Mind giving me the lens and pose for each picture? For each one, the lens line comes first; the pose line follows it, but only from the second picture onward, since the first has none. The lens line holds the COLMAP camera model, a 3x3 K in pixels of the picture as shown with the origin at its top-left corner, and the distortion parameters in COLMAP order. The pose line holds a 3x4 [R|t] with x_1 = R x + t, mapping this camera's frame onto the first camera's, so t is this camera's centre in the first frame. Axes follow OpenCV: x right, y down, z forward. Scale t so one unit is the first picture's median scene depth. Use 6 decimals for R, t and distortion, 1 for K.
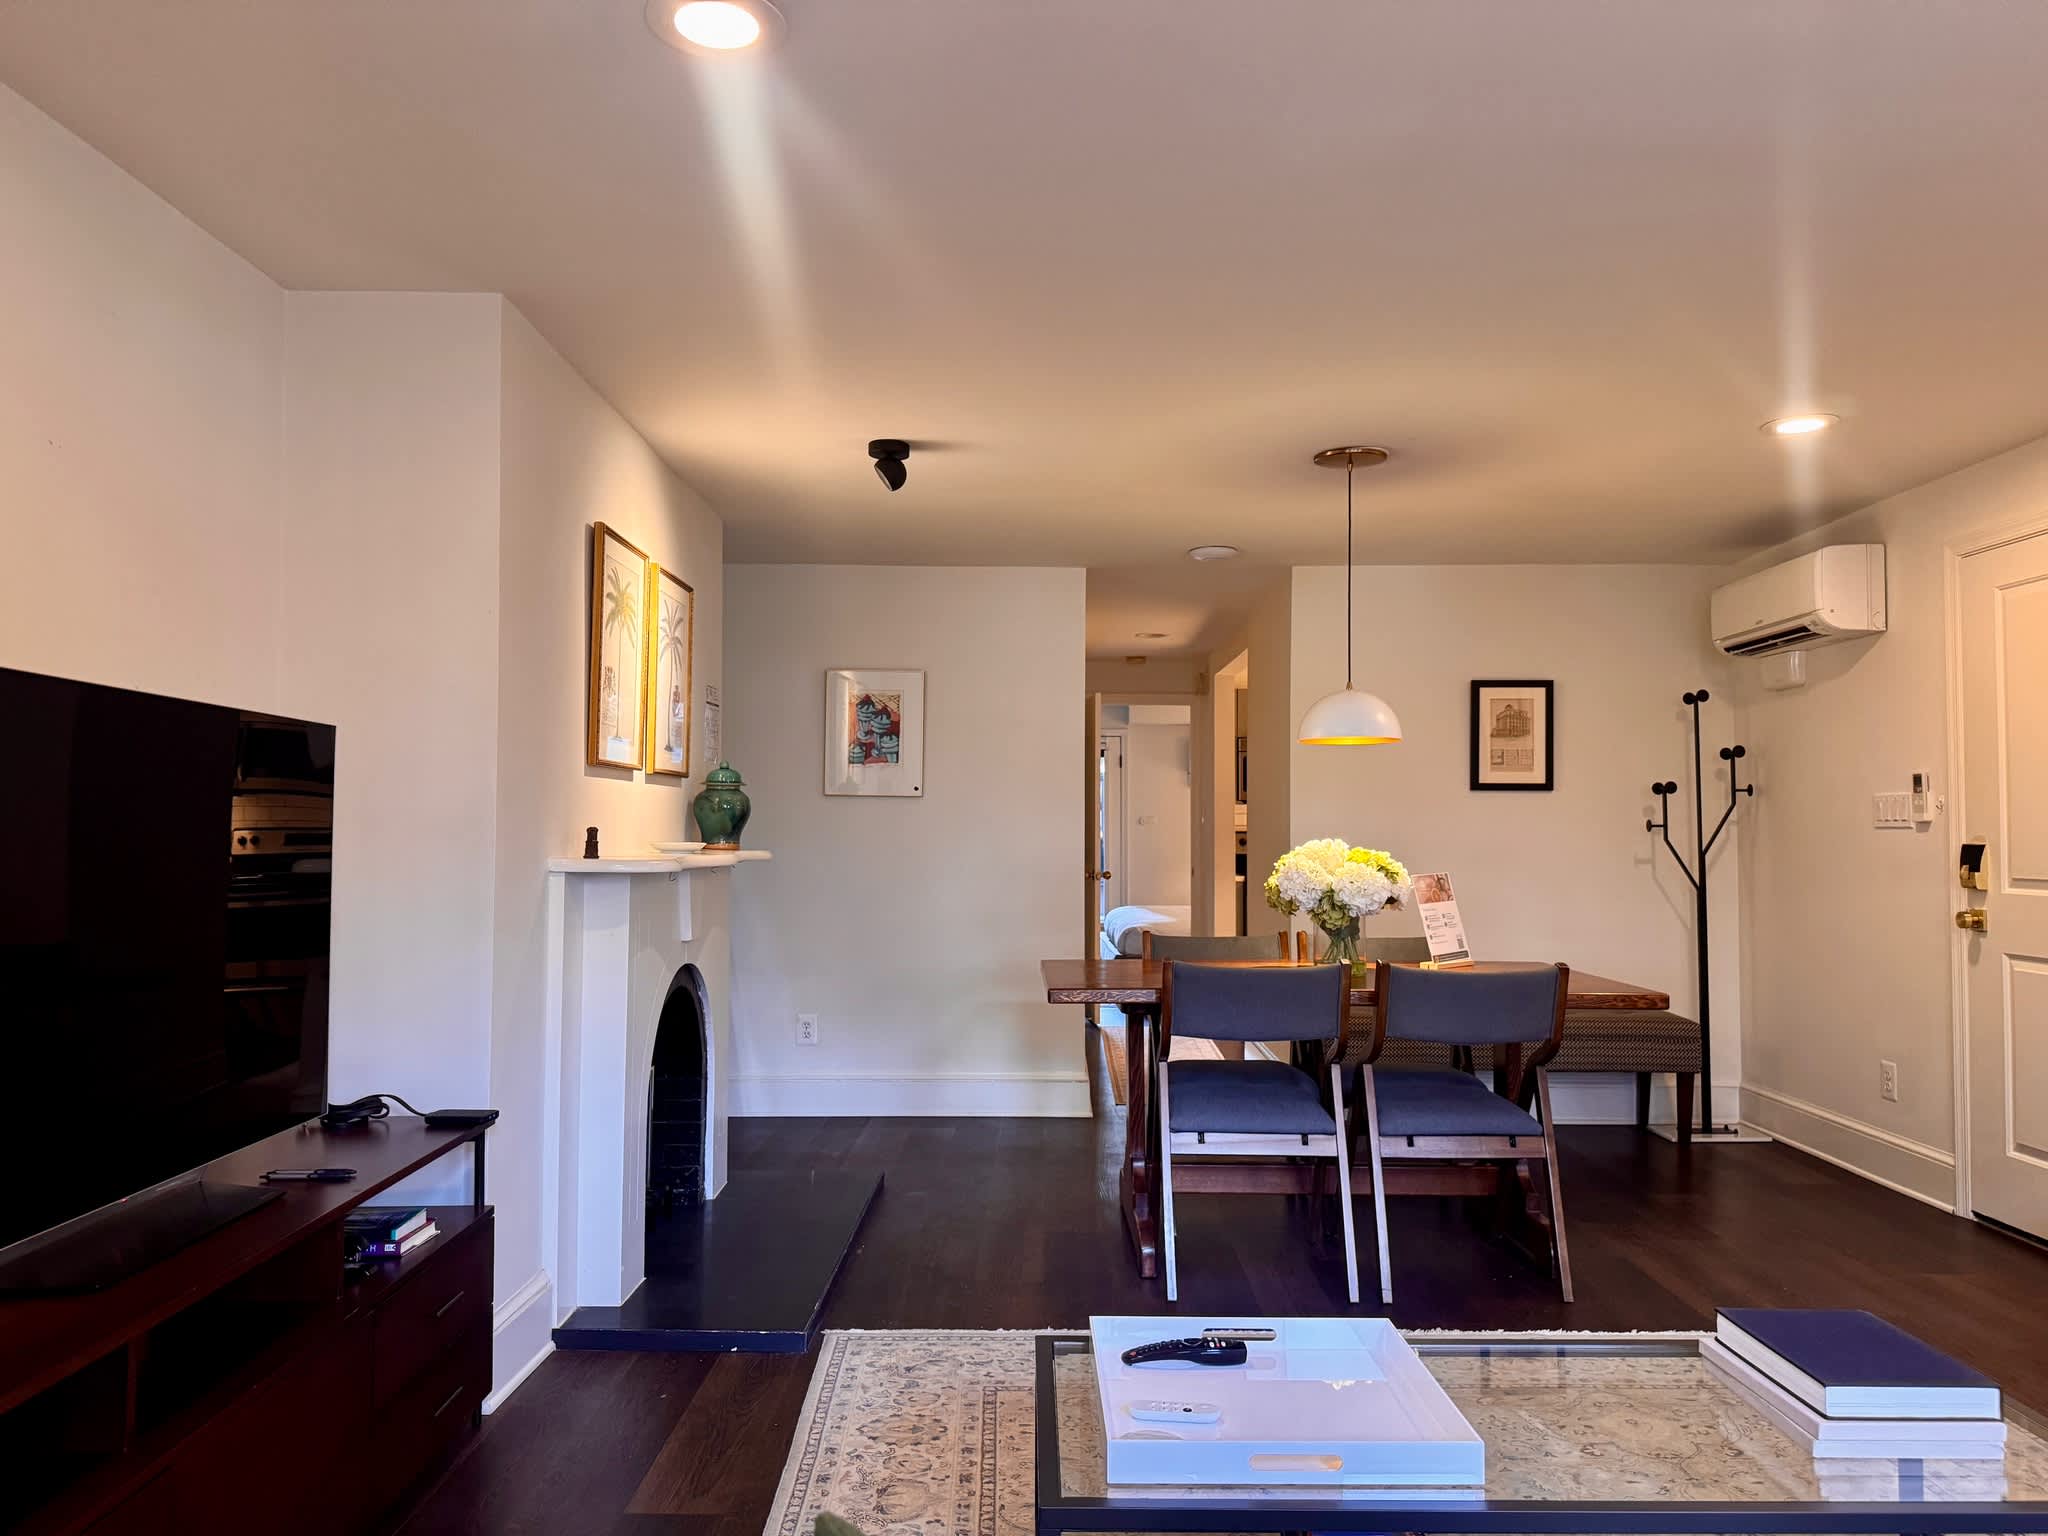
lens RADIAL K [[1437.4, 0, 1027.5], [0, 1437.4, 775.9], [0, 0, 1]] dist [0.082263, -0.050511]
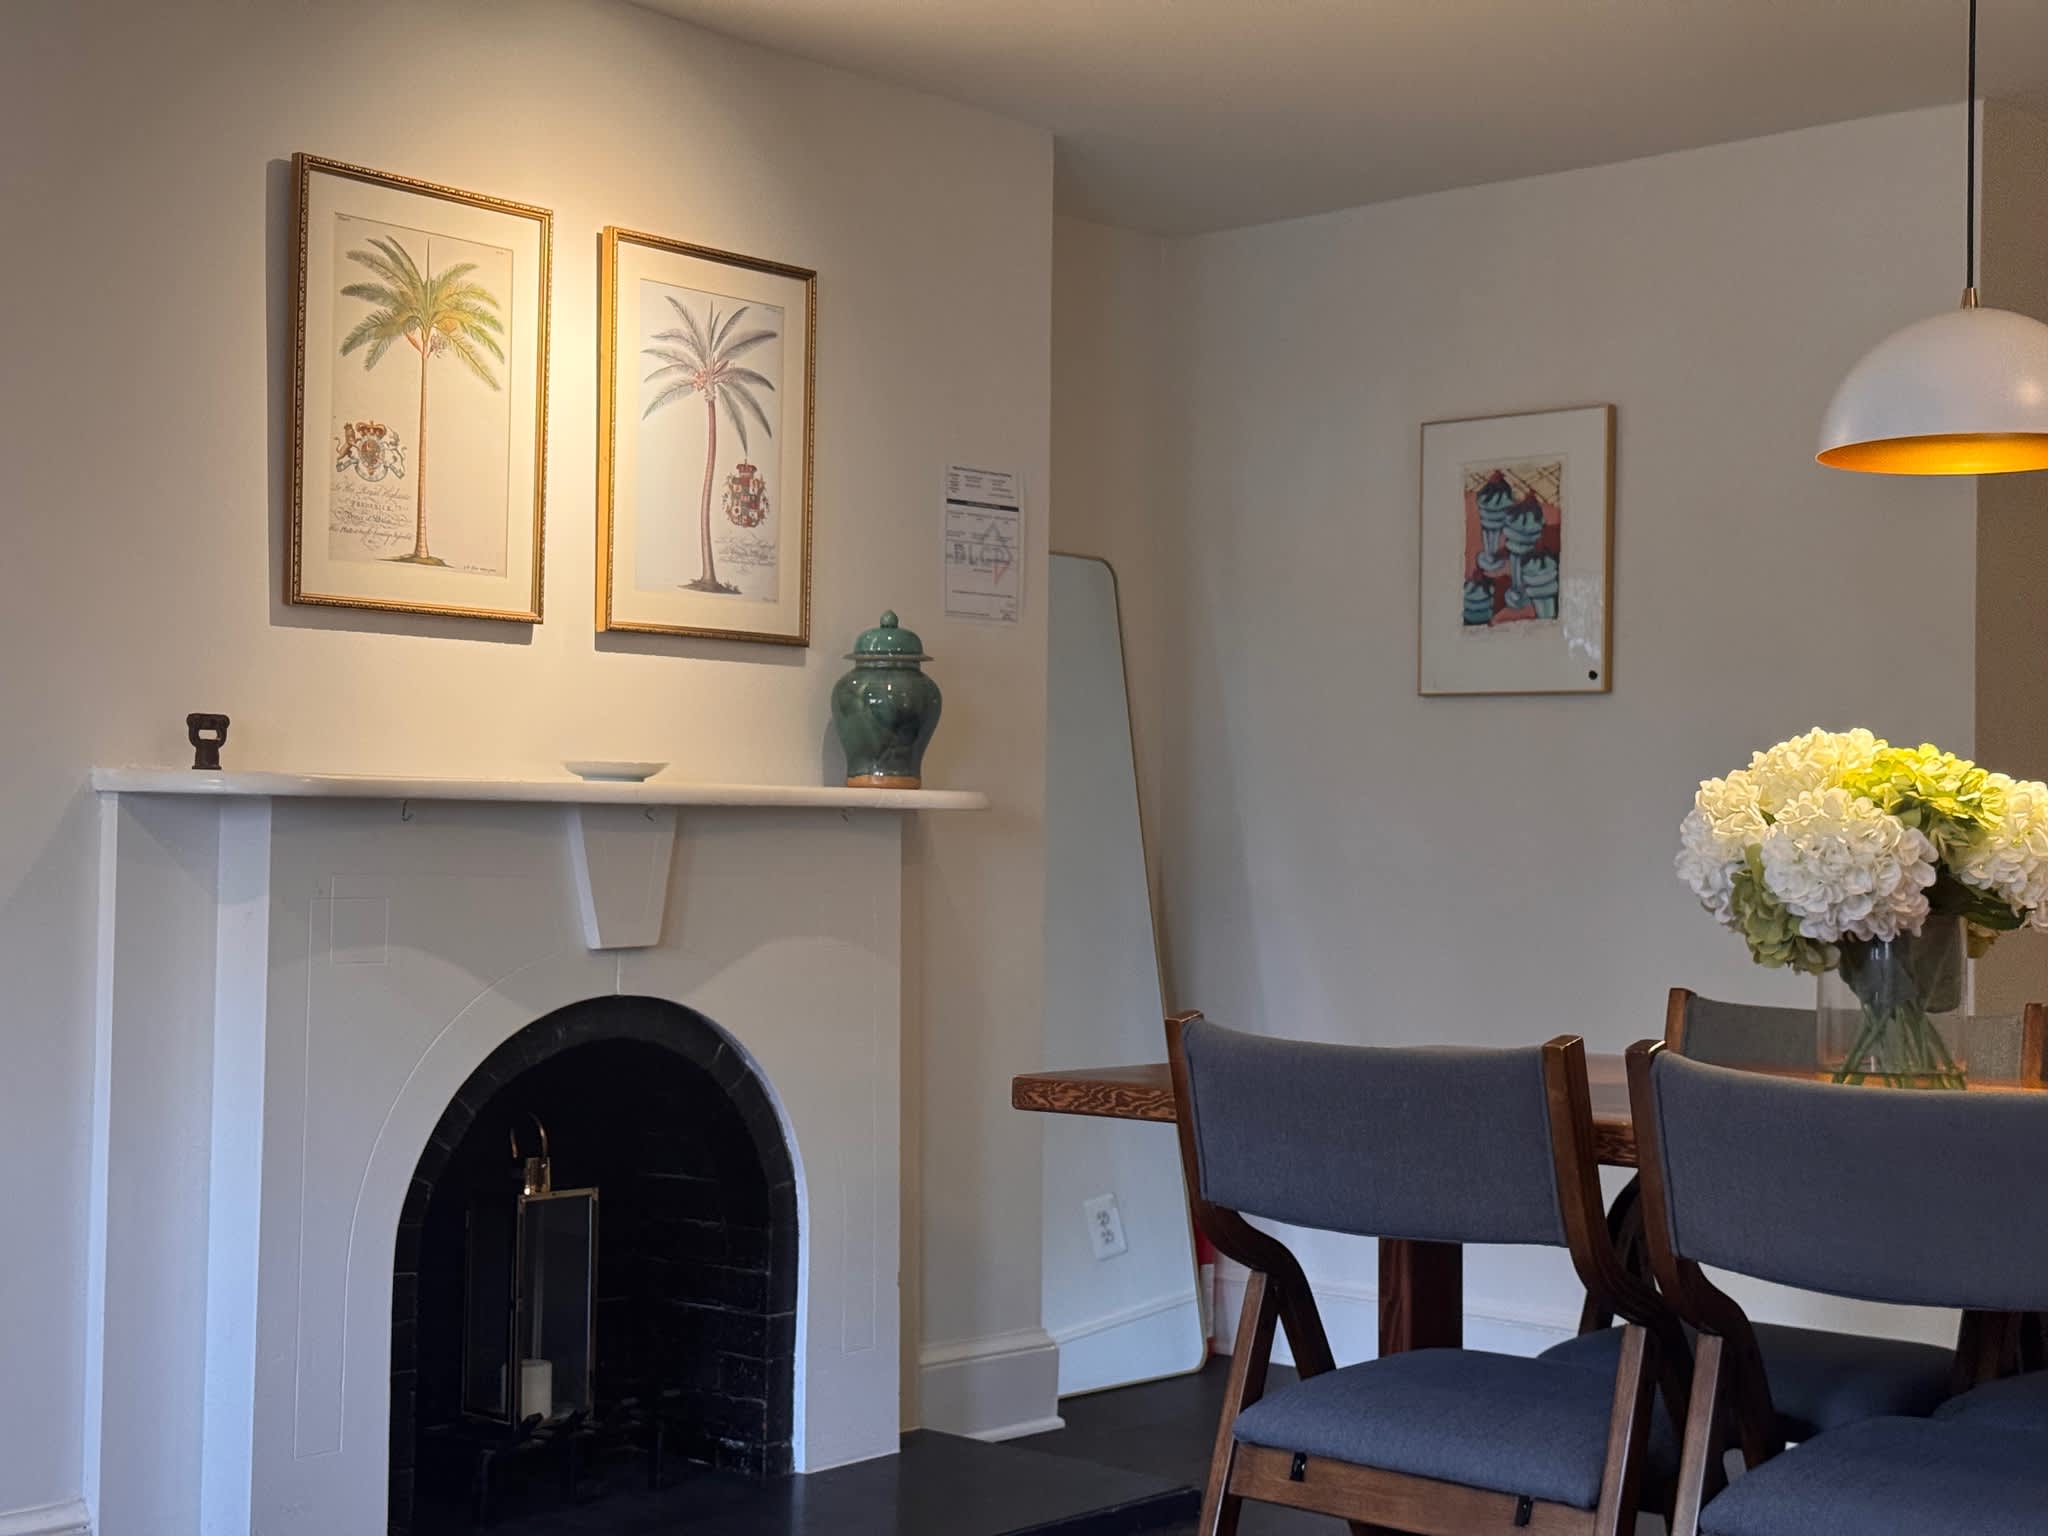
lens RADIAL K [[2847.5, 0, 1024.6], [0, 2847.5, 781.3], [0, 0, 1]] dist [0.150441, 0.000000]
pose [[0.742222, -0.010198, -0.670076, 0.485809], [0.015752, 0.999873, 0.002230, 0.046921], [0.669969, -0.012210, 0.742289, 0.296949]]
